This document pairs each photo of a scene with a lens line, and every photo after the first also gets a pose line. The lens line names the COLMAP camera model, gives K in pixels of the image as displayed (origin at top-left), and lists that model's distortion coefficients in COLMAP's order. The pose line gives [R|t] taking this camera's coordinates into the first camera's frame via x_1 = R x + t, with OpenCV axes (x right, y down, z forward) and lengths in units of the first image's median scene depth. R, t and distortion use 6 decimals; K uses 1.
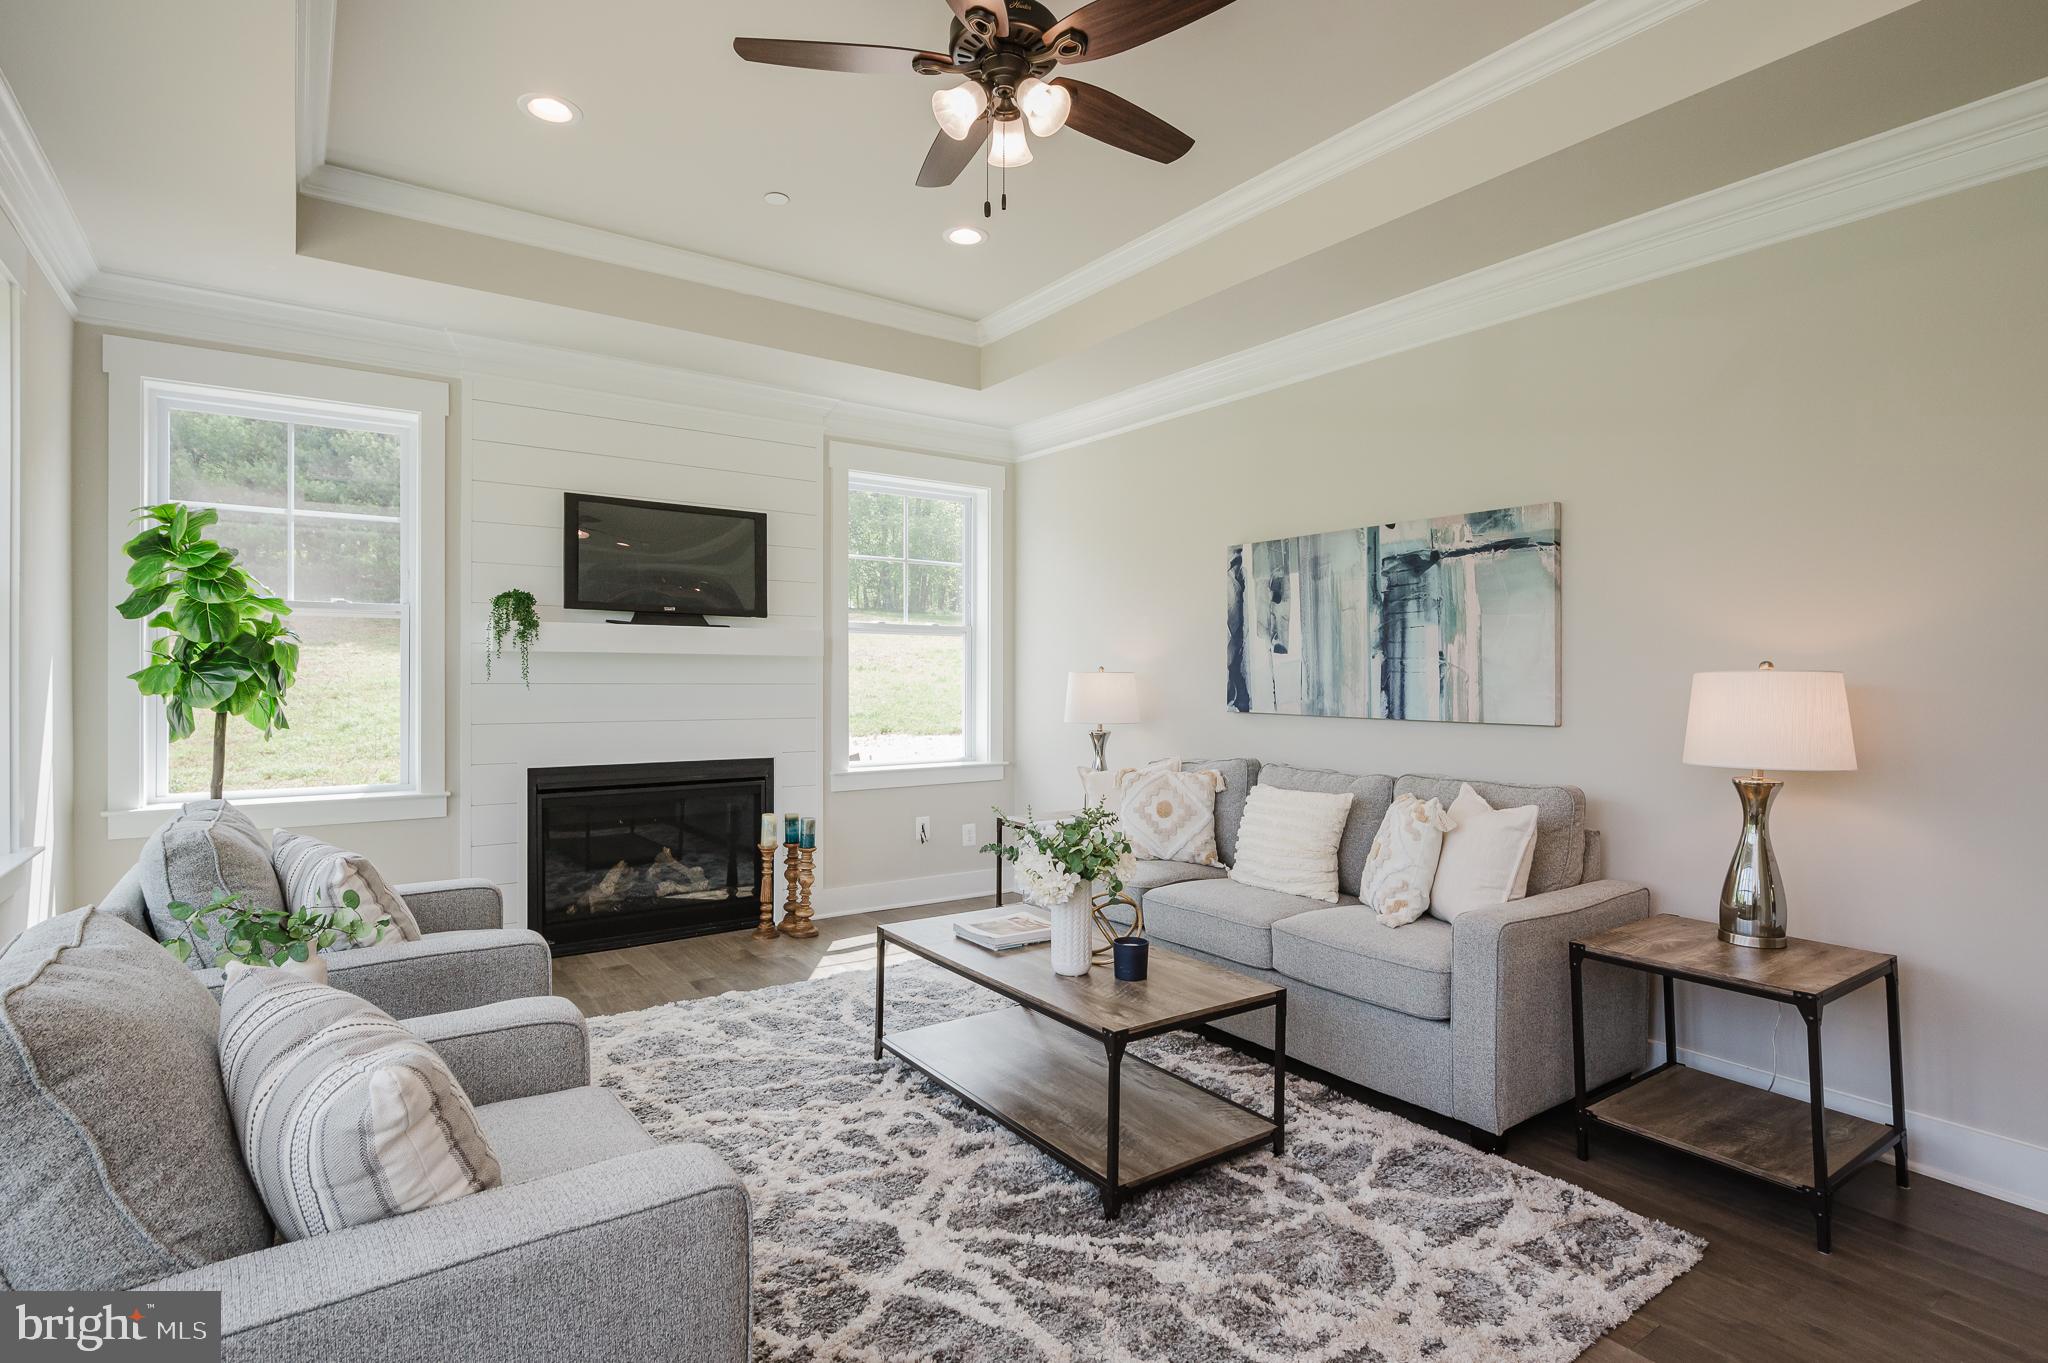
lens RADIAL K [[1032.0, 0, 1030.8], [0, 1032.0, 678.6], [0, 0, 1]] dist [0.002740, 0.001059]
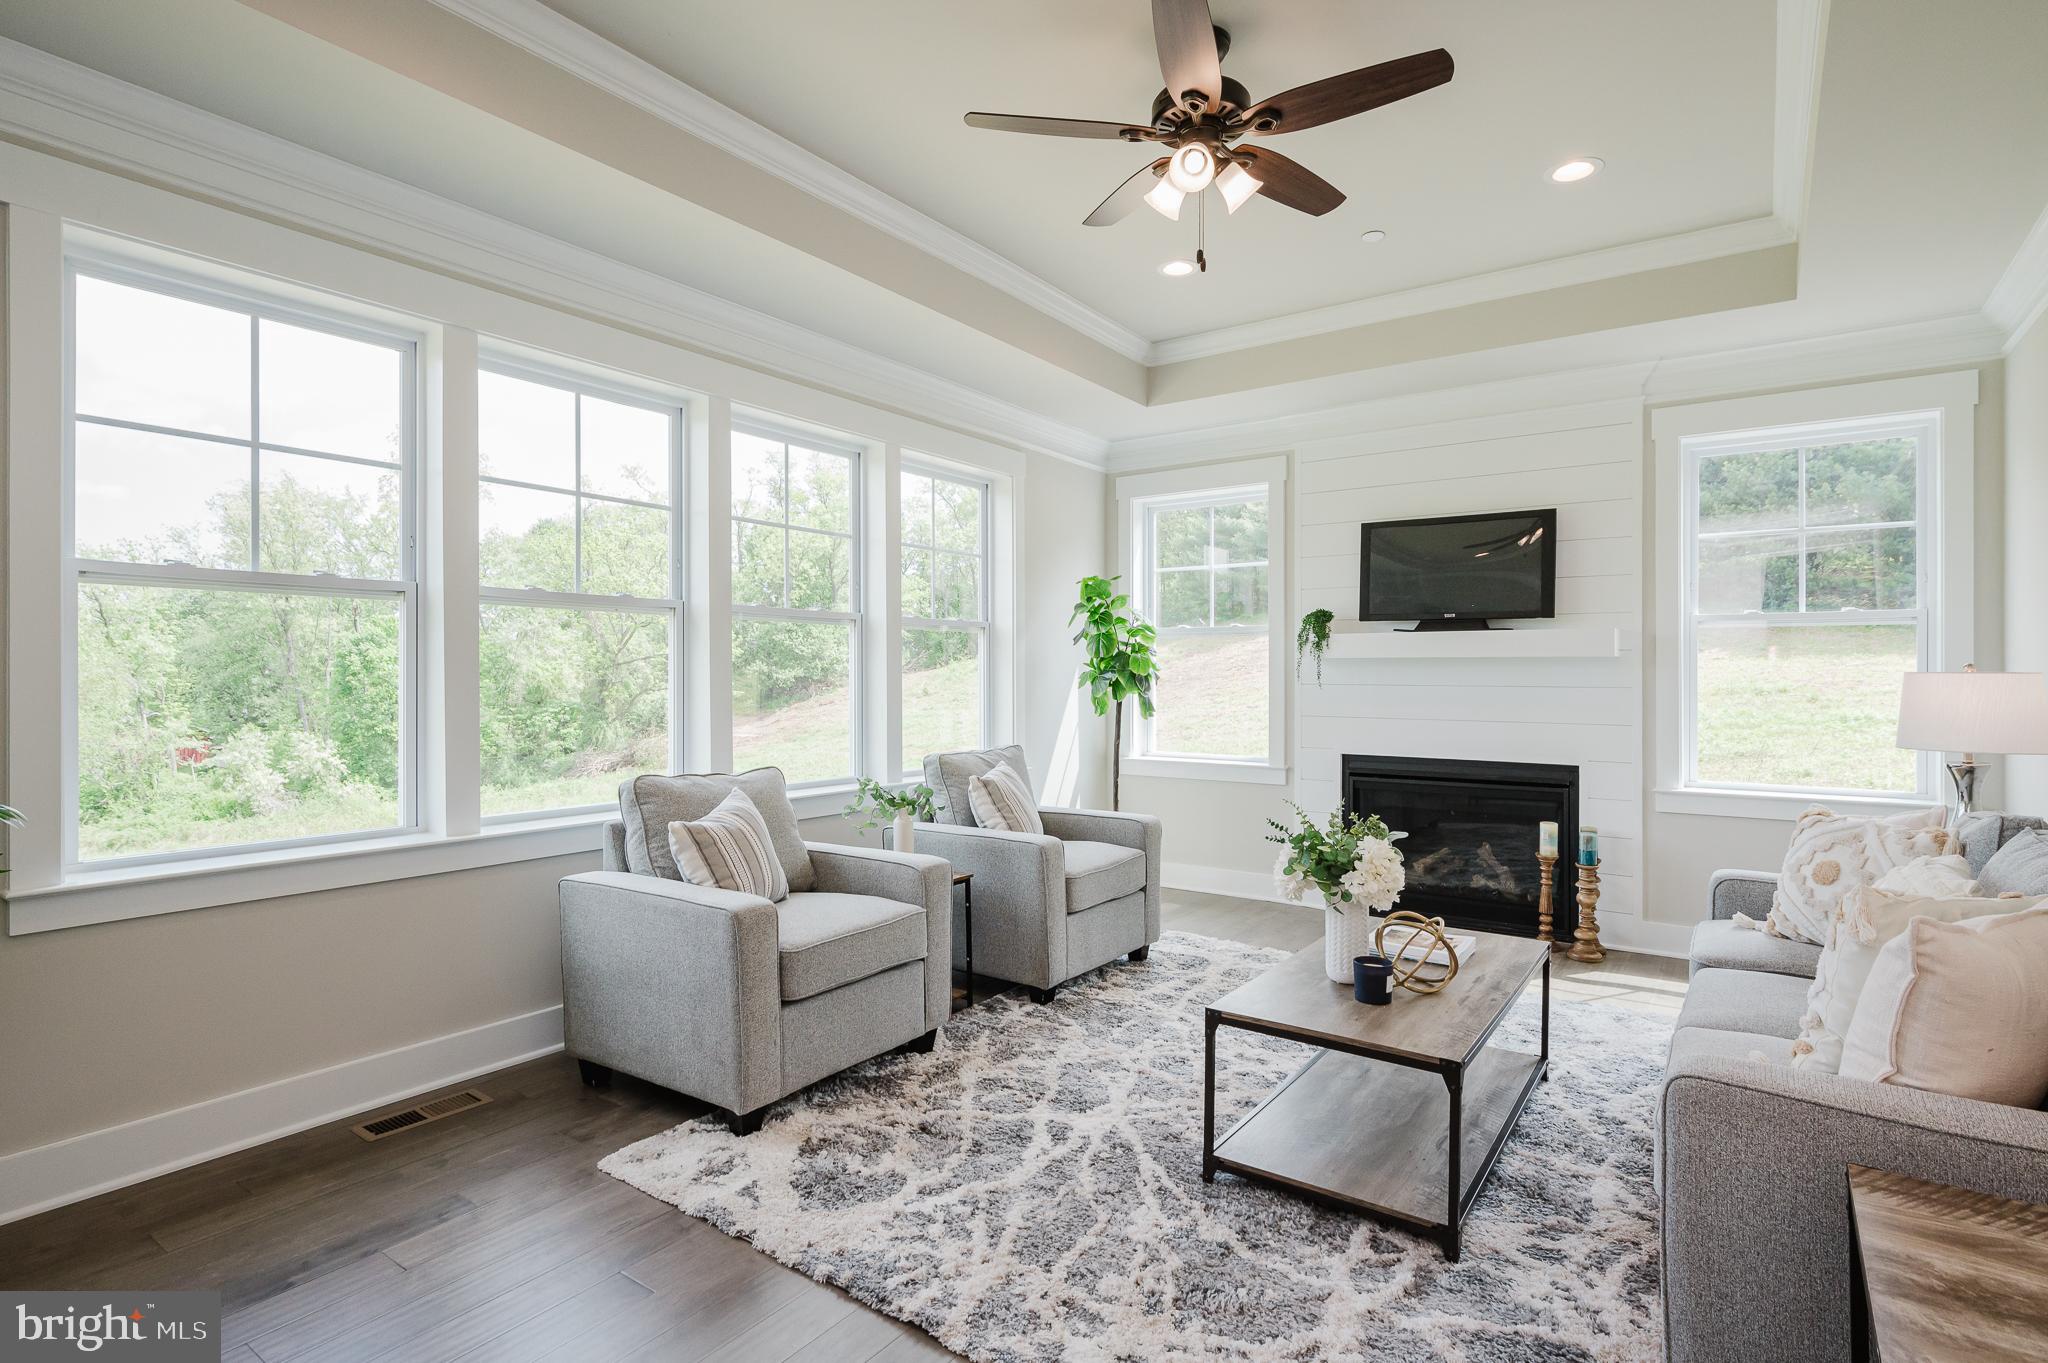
lens RADIAL K [[1032.0, 0, 1017.7], [0, 1032.0, 678.5], [0, 0, 1]] dist [0.002740, 0.001059]
pose [[0.316353, 0.000690, -0.948641, 0.573026], [-0.006742, 0.999976, -0.001521, 0.002559], [0.948617, 0.006877, 0.316350, 0.261759]]
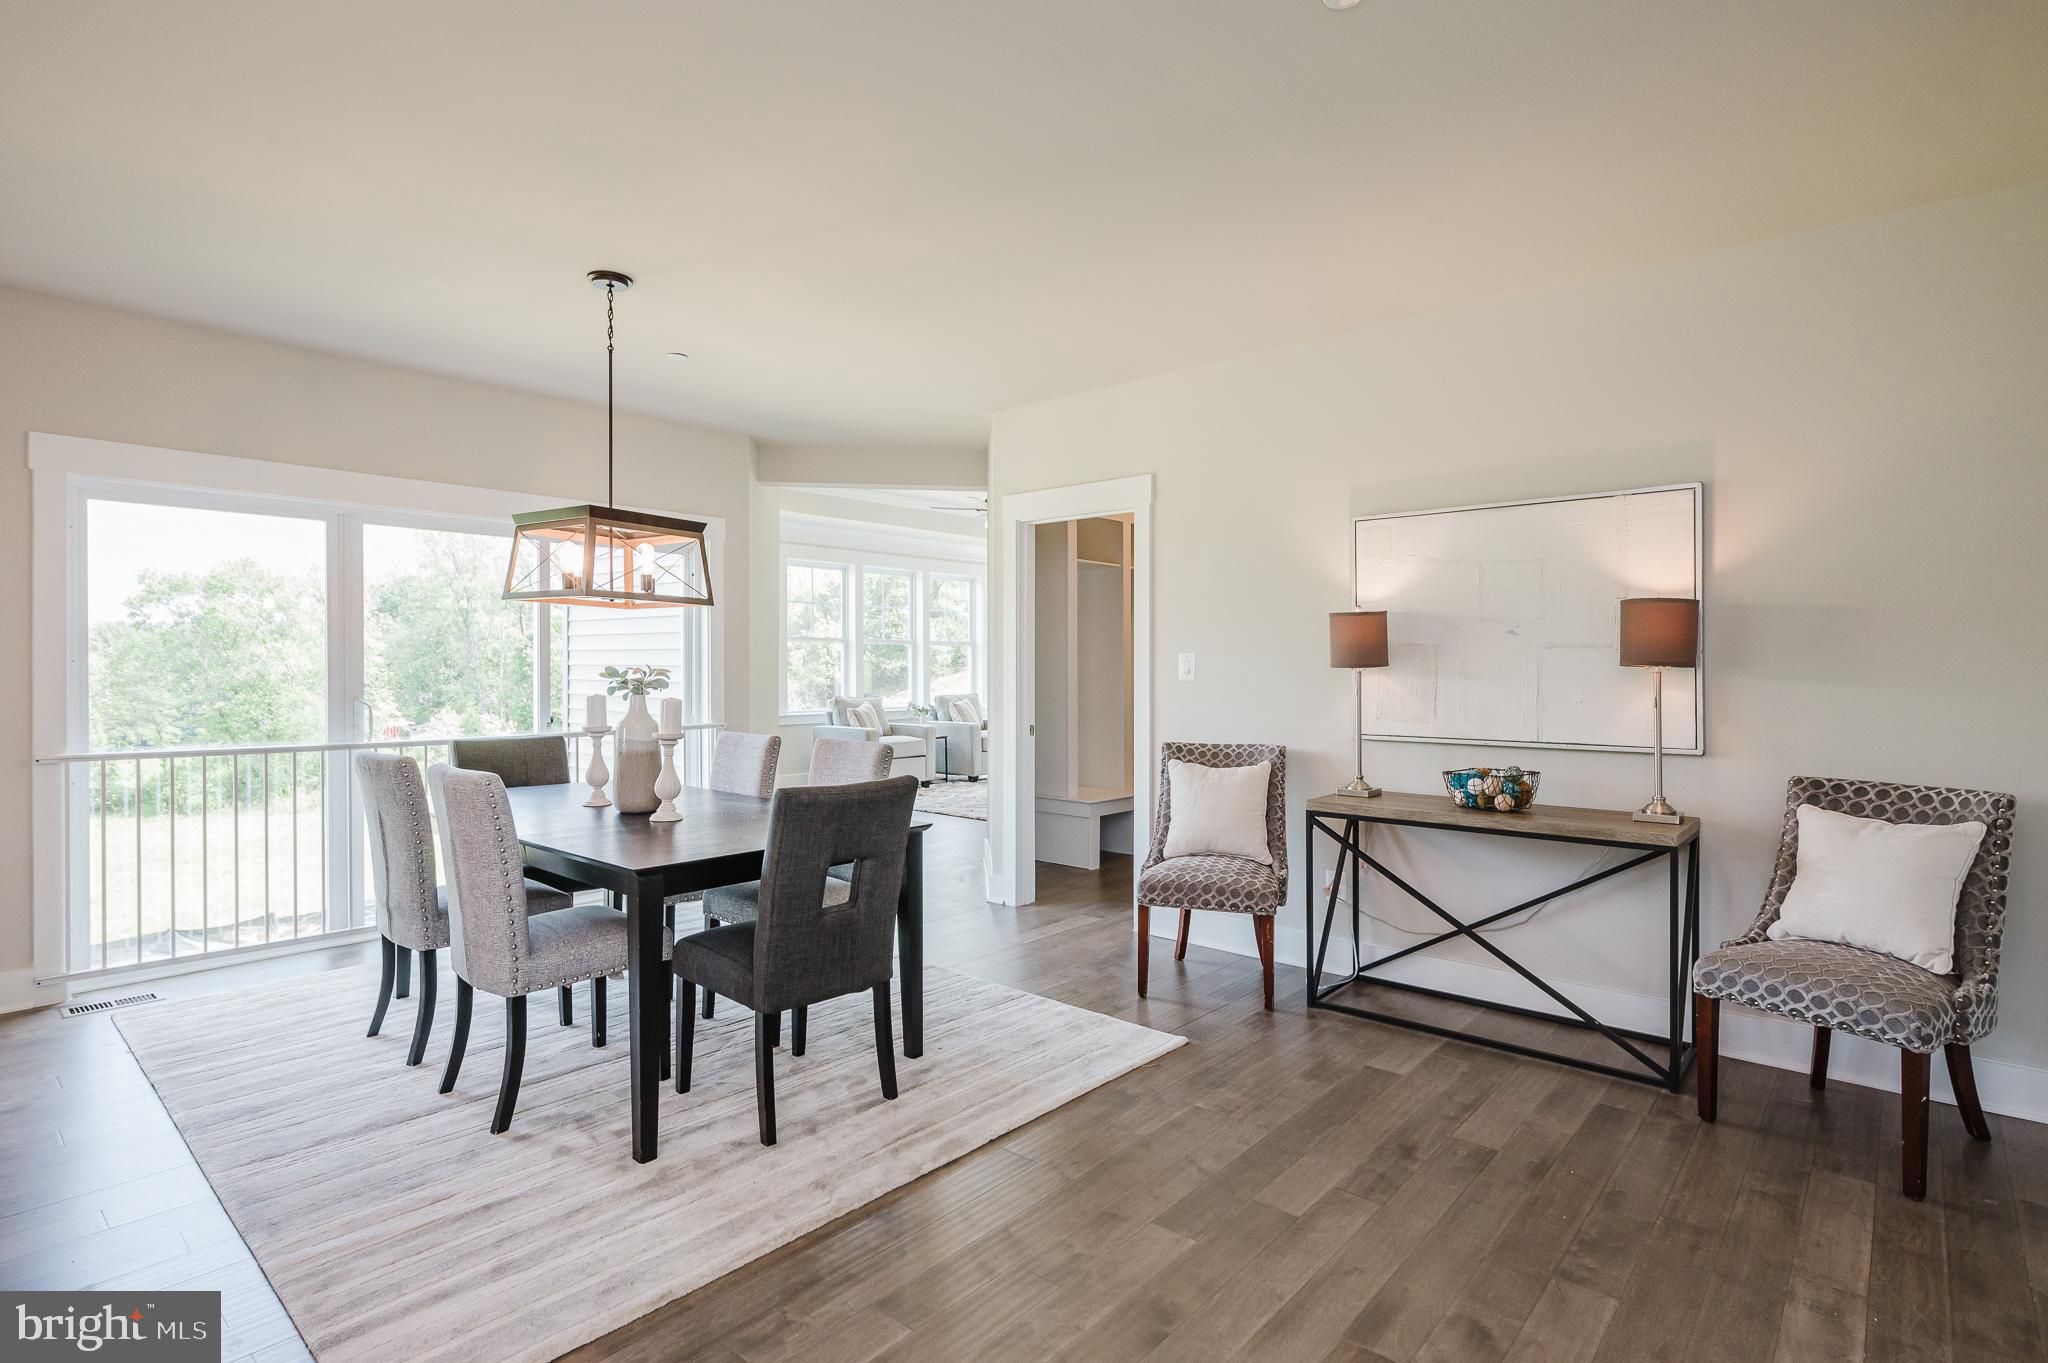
lens RADIAL K [[1032.0, 0, 1035.1], [0, 1032.0, 674.0], [0, 0, 1]] dist [0.002740, 0.001059]
pose [[0.233754, 0.005573, -0.972280, 2.161526], [-0.006929, 0.999968, 0.004066, 0.009313], [0.972271, 0.005786, 0.233785, 0.130823]]
